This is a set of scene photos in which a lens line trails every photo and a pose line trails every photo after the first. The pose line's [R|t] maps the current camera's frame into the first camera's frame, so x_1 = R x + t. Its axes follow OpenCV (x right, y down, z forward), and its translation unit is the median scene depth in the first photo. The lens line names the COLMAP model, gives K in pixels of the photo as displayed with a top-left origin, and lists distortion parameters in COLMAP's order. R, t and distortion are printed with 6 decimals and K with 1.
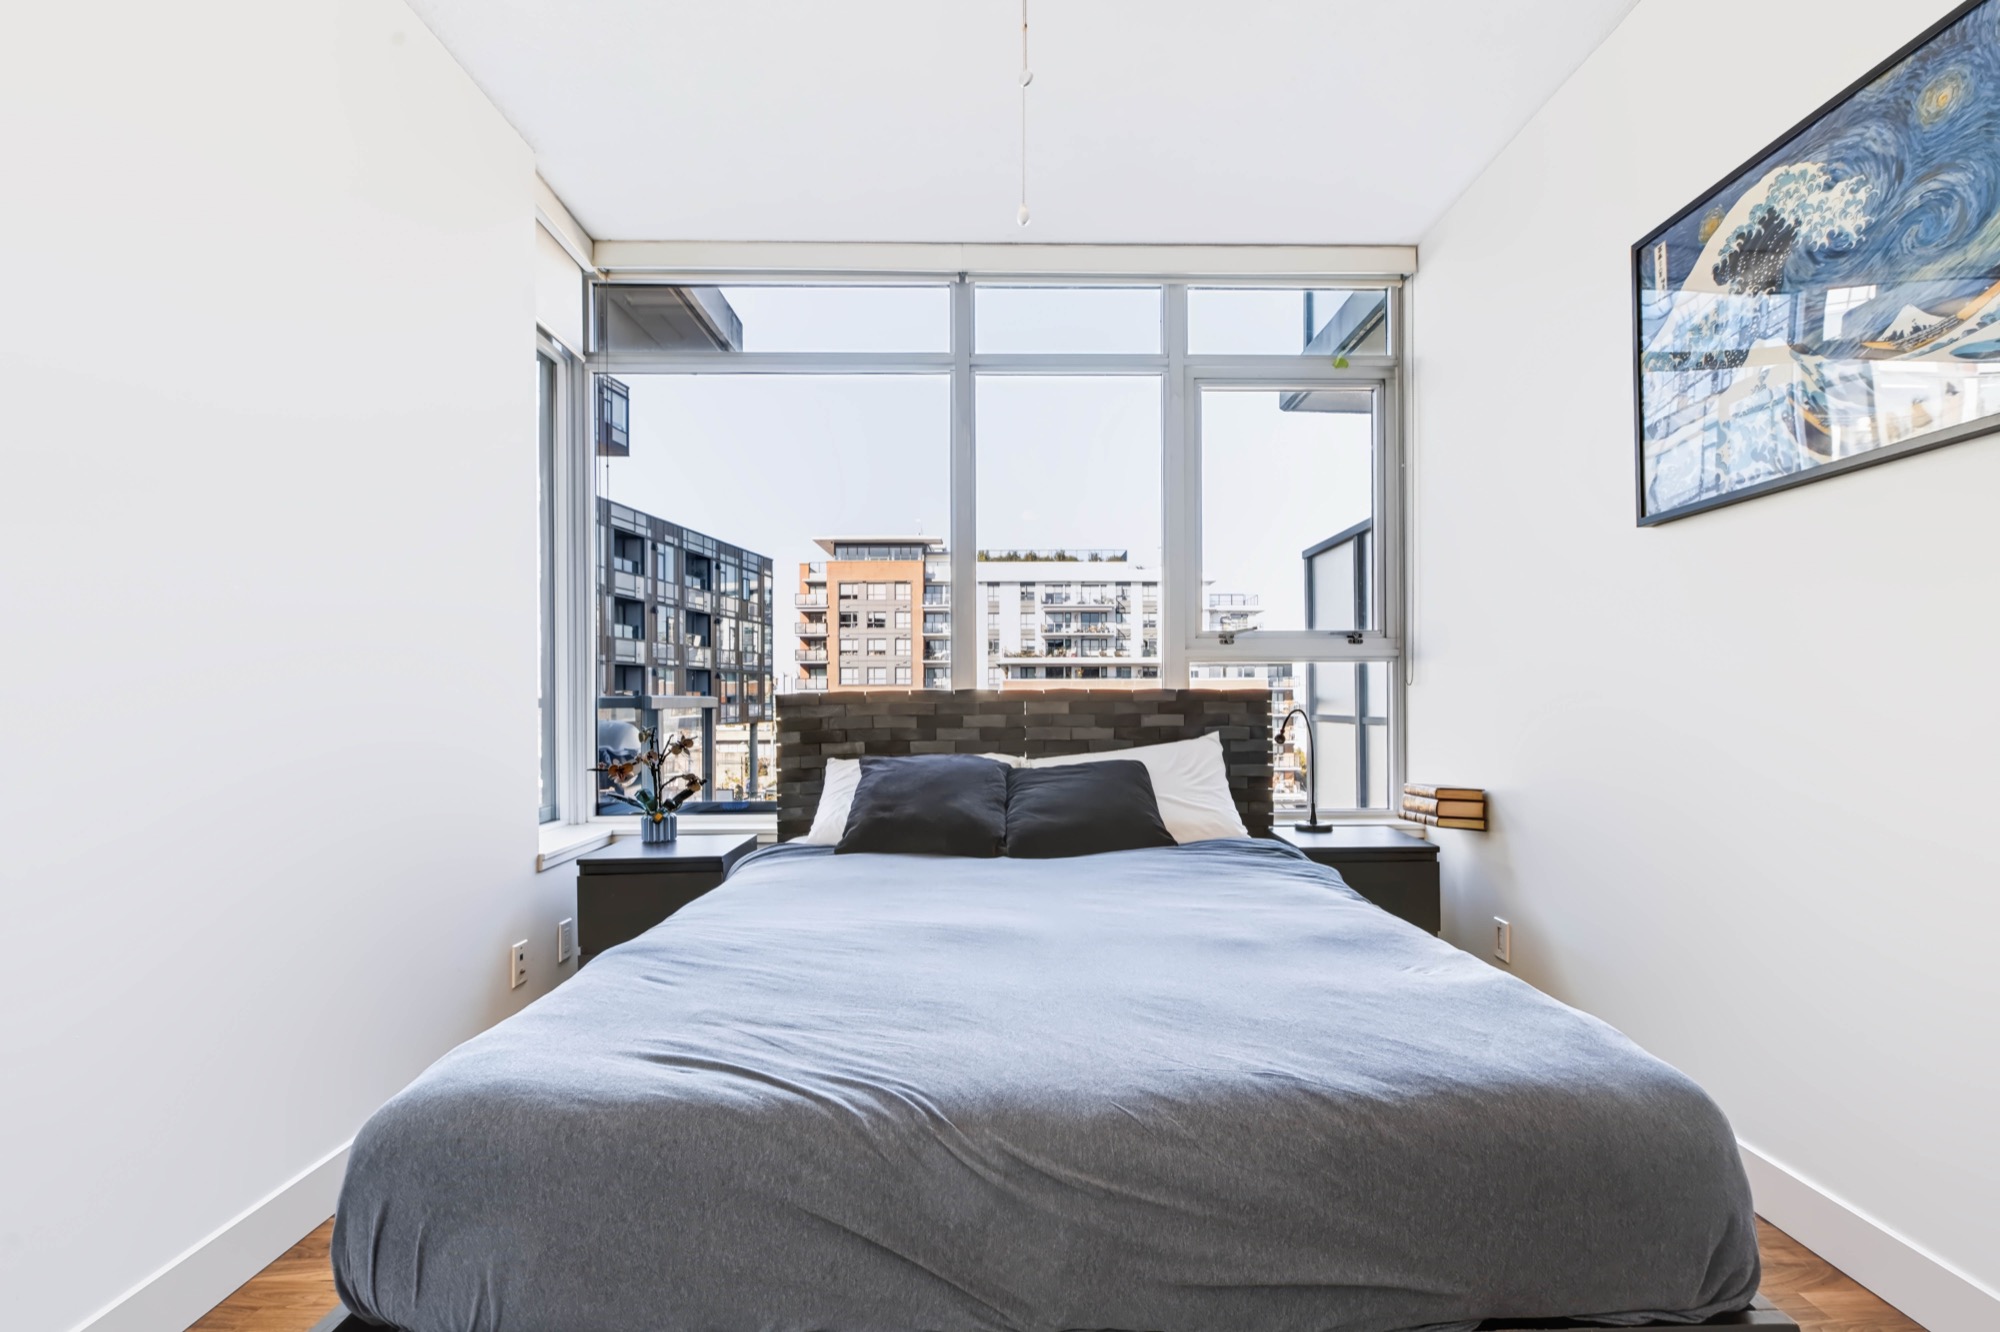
lens RADIAL K [[909.8, 0, 989.3], [0, 909.8, 693.8], [0, 0, 1]] dist [0.000832, -0.000402]
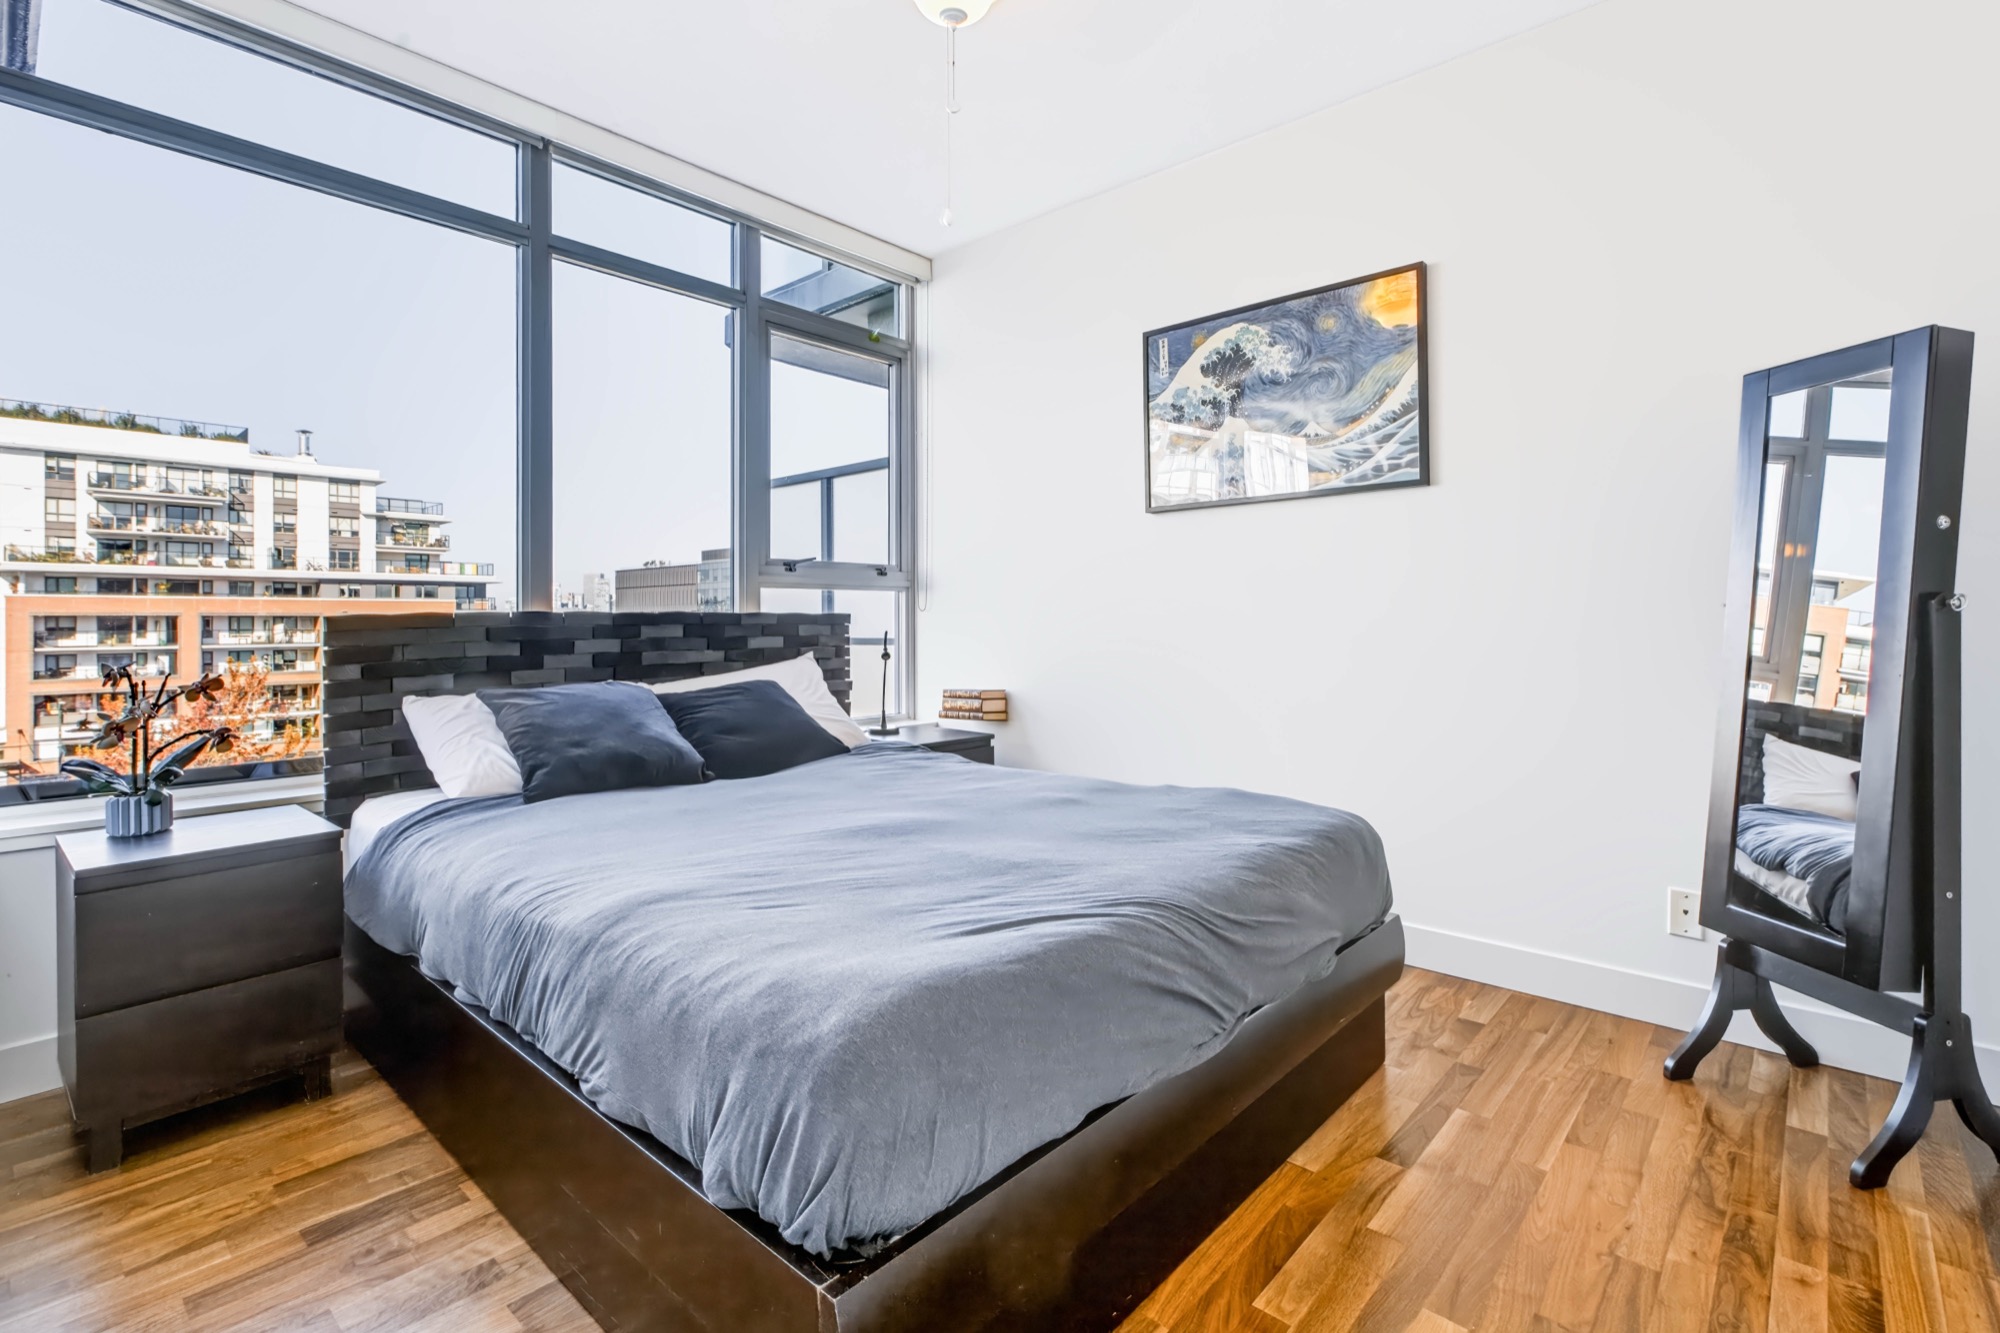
lens RADIAL K [[947.4, 0, 995.3], [0, 947.4, 615.3], [0, 0, 1]] dist [0.000832, 0.000078]
pose [[0.675473, 0.006920, 0.737352, -0.498909], [-0.005697, 0.999975, -0.004166, 0.000778], [-0.737362, -0.001387, 0.675496, 0.066646]]
